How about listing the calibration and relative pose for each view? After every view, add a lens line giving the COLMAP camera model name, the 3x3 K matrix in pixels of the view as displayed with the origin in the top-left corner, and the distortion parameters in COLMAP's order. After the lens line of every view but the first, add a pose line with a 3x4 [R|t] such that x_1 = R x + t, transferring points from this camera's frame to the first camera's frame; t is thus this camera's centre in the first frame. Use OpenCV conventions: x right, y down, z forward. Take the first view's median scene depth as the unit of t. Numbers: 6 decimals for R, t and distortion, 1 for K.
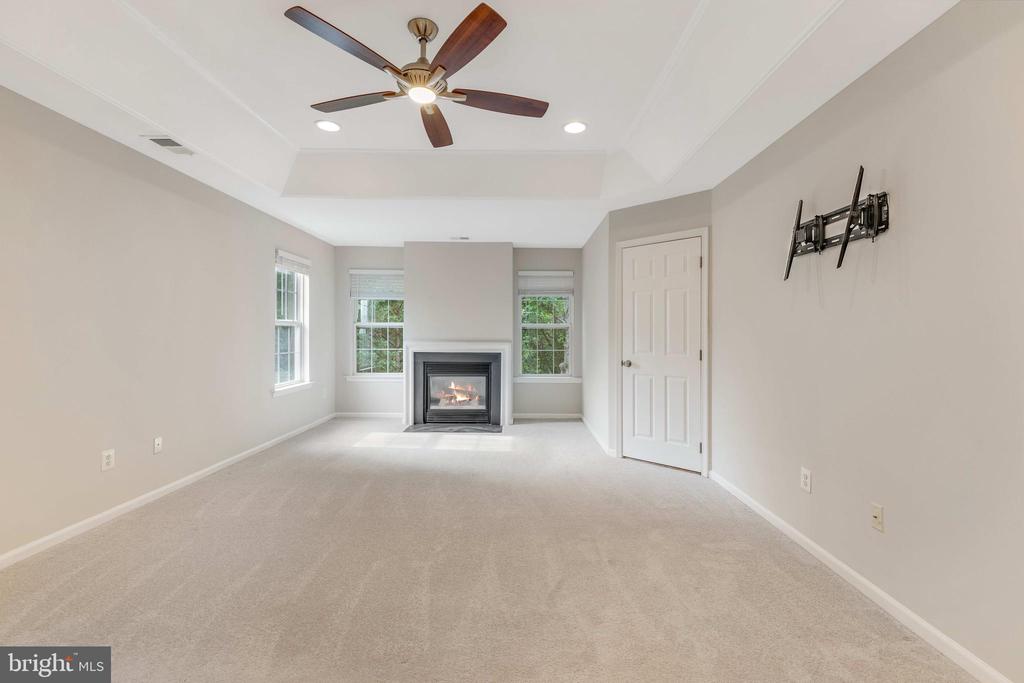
lens RADIAL K [[458.2, 0, 505.4], [0, 458.2, 336.0], [0, 0, 1]] dist [0.015372, -0.001491]
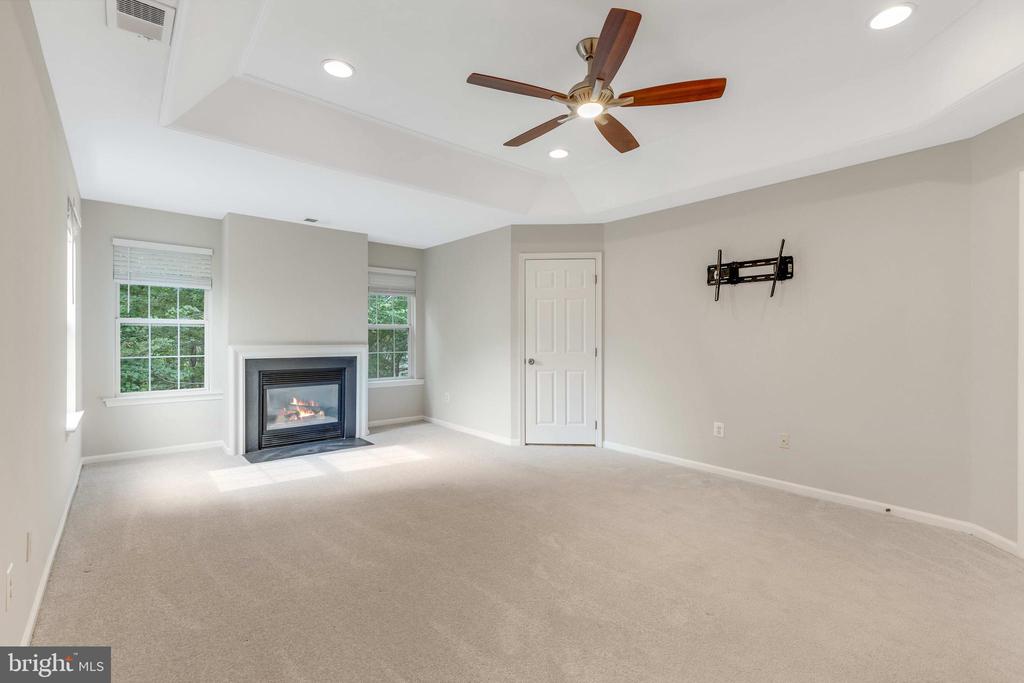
lens RADIAL K [[458.2, 0, 528.4], [0, 458.2, 337.7], [0, 0, 1]] dist [0.015372, -0.001491]
pose [[0.751892, -0.004041, 0.659274, -0.348066], [0.001853, 0.999990, 0.004016, -0.002582], [-0.659284, -0.001798, 0.751892, 0.106624]]
